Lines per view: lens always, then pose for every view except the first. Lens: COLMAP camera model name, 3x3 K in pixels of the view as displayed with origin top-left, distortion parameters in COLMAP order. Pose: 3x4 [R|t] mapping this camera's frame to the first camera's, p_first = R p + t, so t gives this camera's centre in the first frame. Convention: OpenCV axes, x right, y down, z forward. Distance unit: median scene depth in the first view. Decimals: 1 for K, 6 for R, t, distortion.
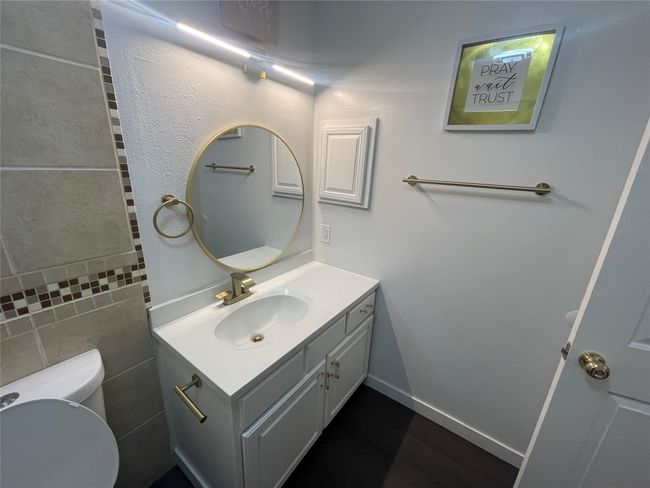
lens RADIAL K [[264.5, 0, 324.3], [0, 264.5, 246.5], [0, 0, 1]] dist [-0.000909, -0.000025]
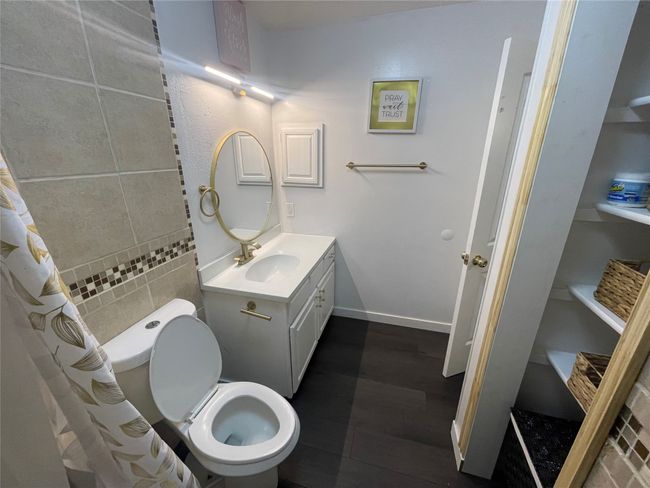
lens RADIAL K [[264.5, 0, 324.3], [0, 264.5, 246.5], [0, 0, 1]] dist [-0.000909, -0.000025]
pose [[0.938472, -0.154671, 0.308784, -0.386593], [0.141187, 0.987801, 0.065689, 0.099431], [-0.315177, -0.018050, 0.948861, -0.441245]]
